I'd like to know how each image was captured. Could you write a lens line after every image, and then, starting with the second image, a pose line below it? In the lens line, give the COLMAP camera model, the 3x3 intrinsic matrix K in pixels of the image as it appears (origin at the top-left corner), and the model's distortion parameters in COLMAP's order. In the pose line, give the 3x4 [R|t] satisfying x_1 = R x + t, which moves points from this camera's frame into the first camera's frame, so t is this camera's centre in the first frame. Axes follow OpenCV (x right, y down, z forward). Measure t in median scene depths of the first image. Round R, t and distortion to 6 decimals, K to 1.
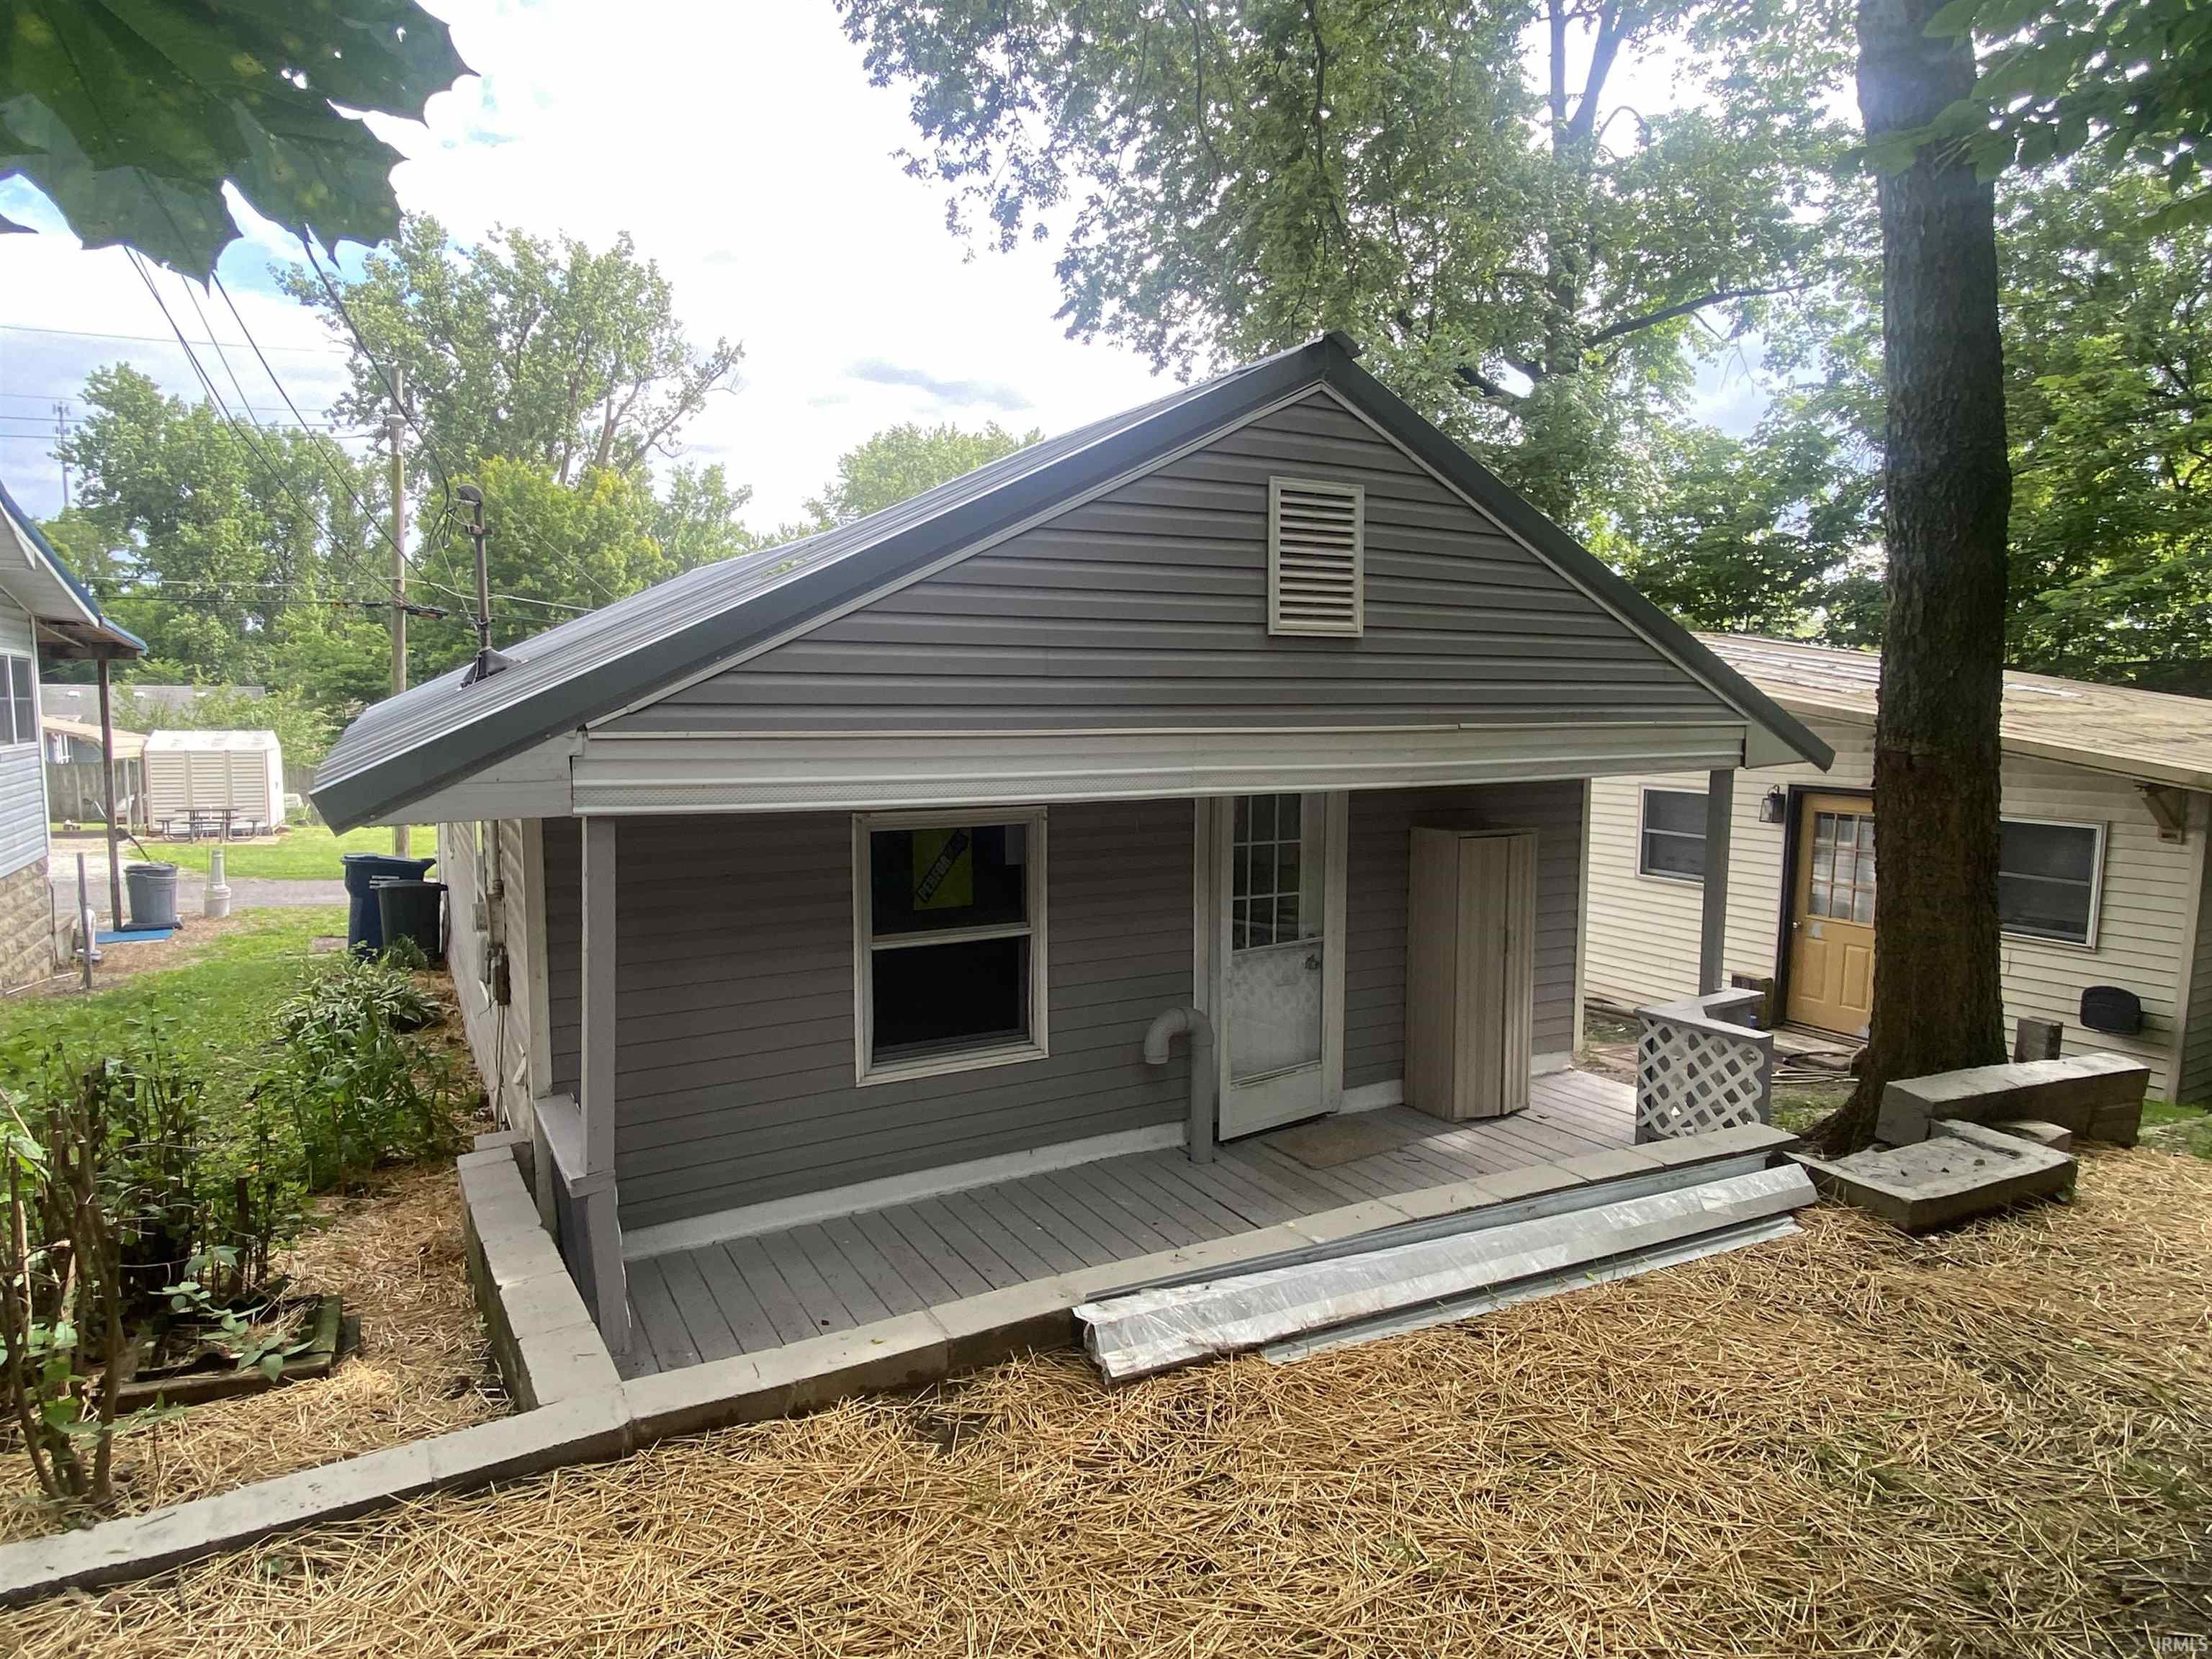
lens RADIAL K [[1260.4, 0, 1102.4], [0, 1260.4, 825.3], [0, 0, 1]] dist [0.002778, -0.008538]
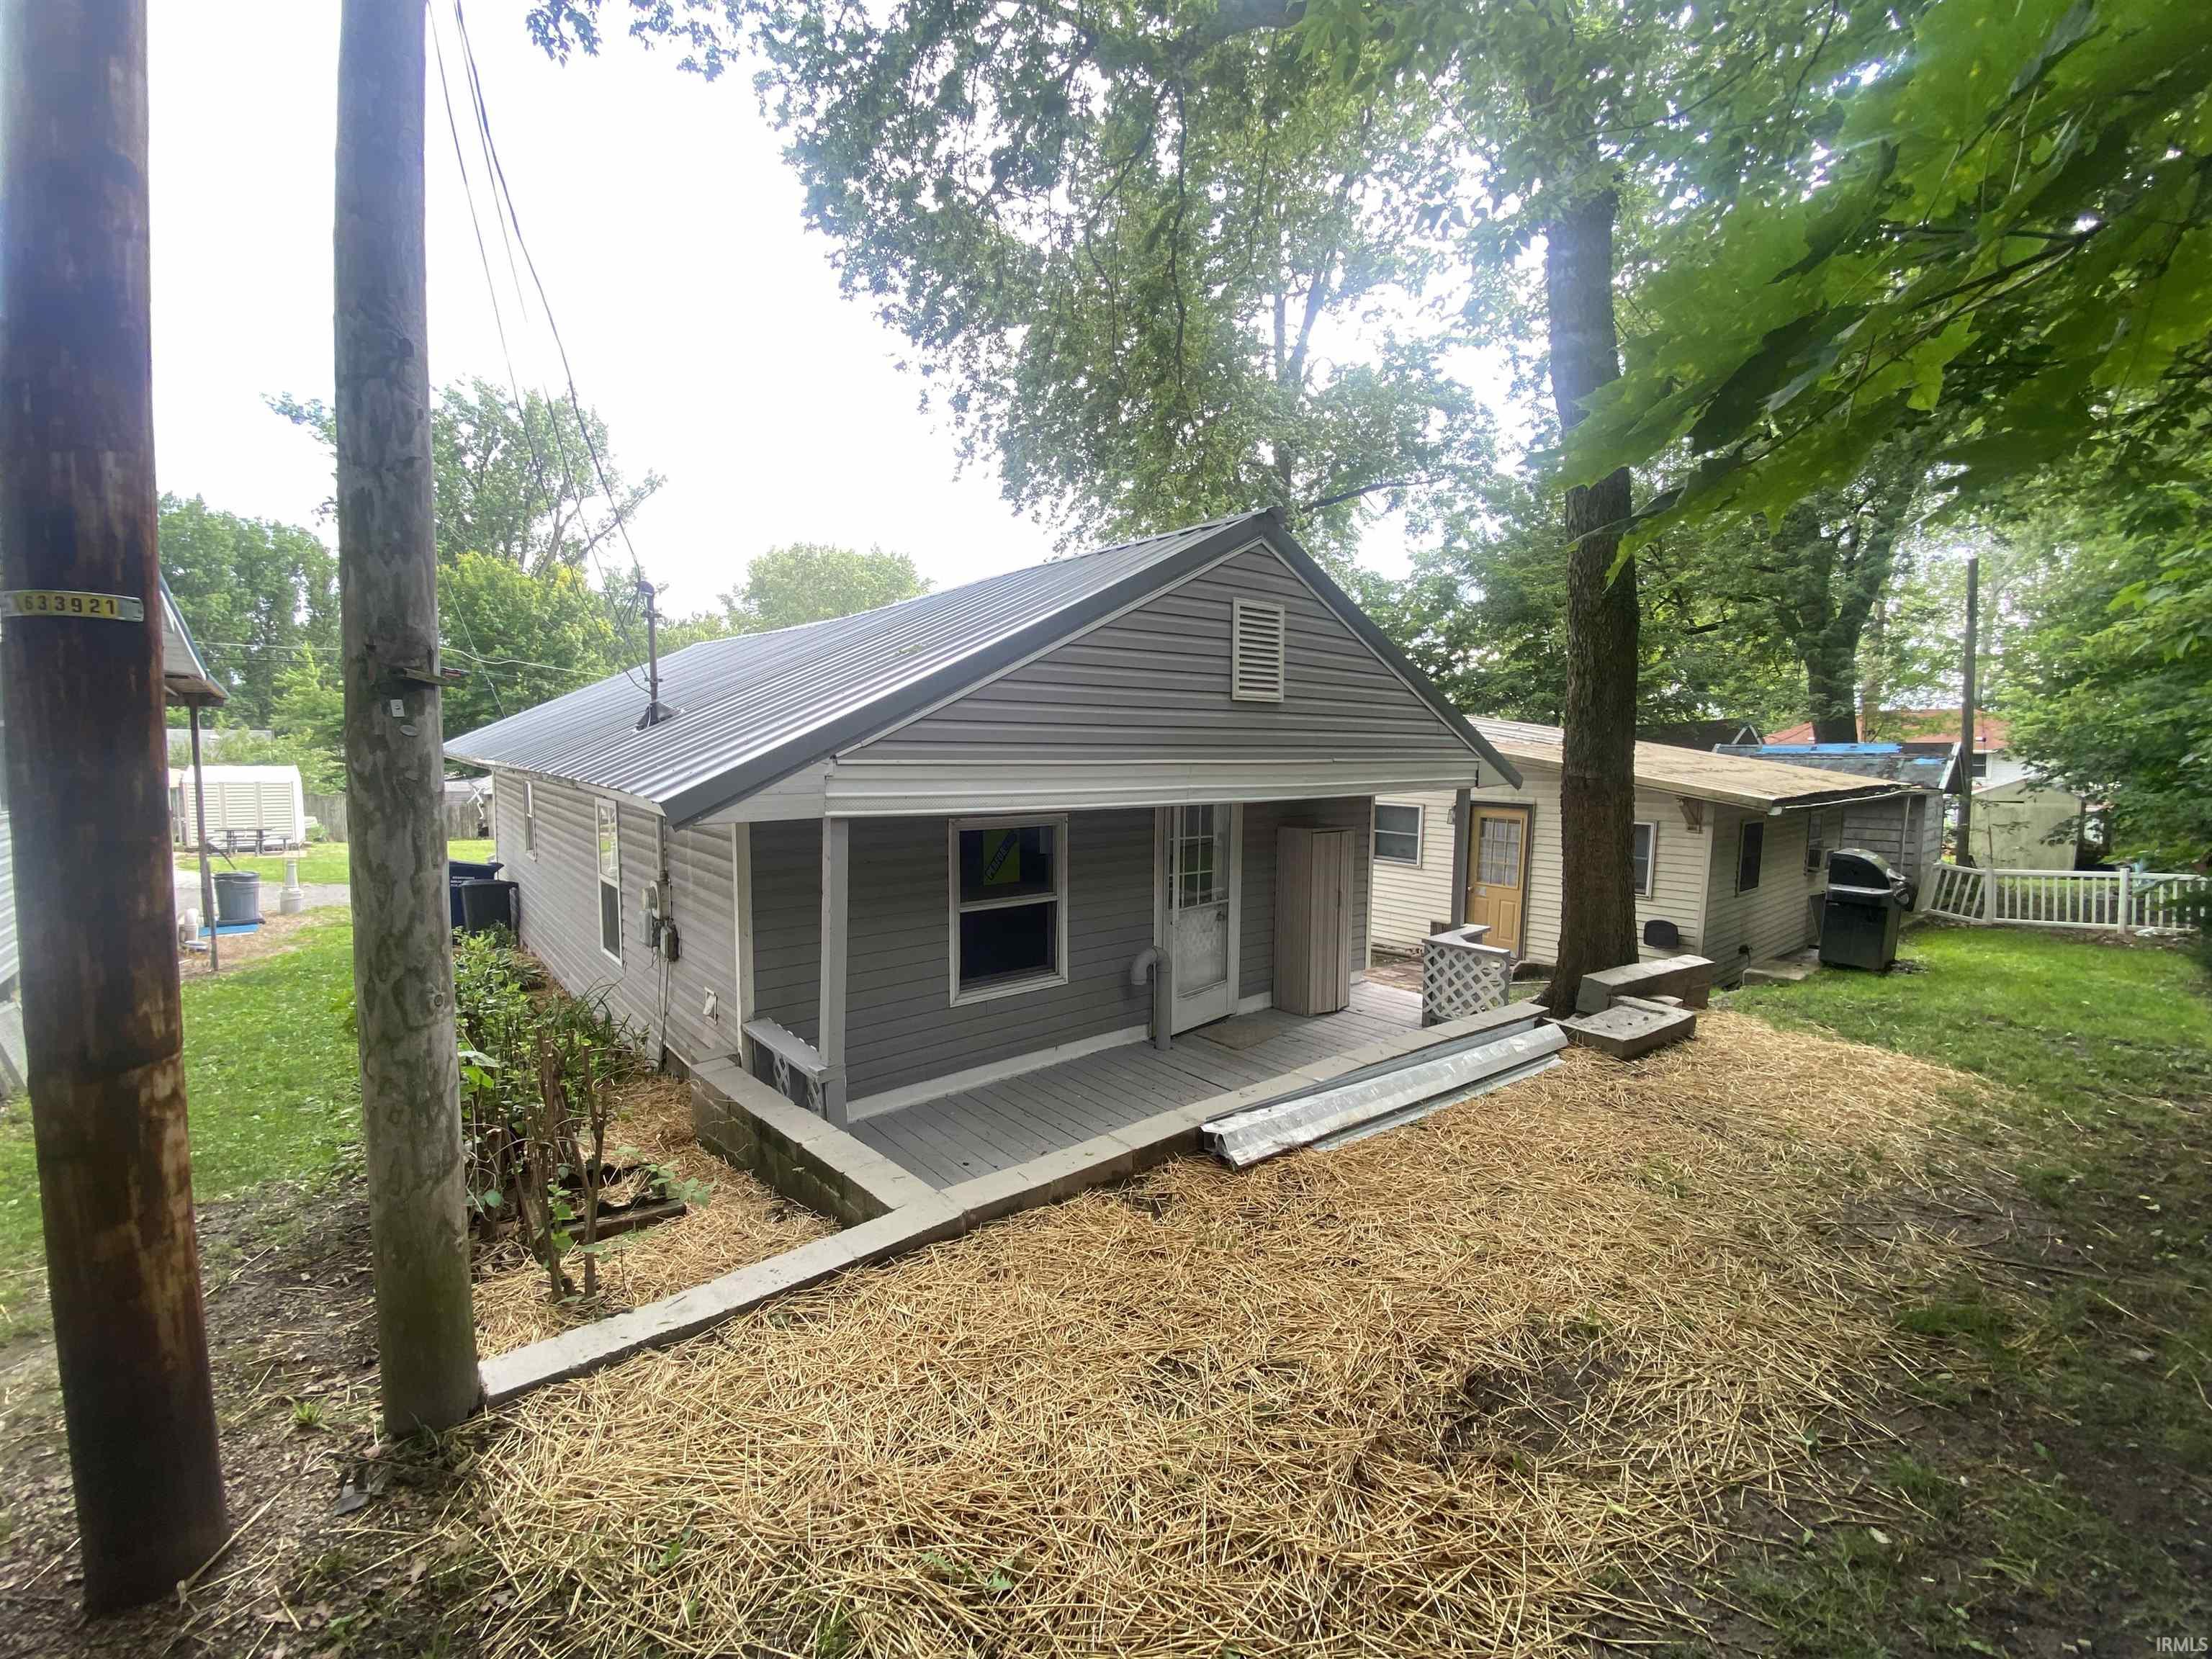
lens RADIAL K [[894.7, 0, 1100.9], [0, 894.7, 834.2], [0, 0, 1]] dist [-0.001231, -0.002182]
pose [[0.983493, -0.010981, 0.180613, -0.179860], [0.011317, 0.999936, -0.000826, 0.009996], [-0.180593, 0.002856, 0.983554, -0.037683]]
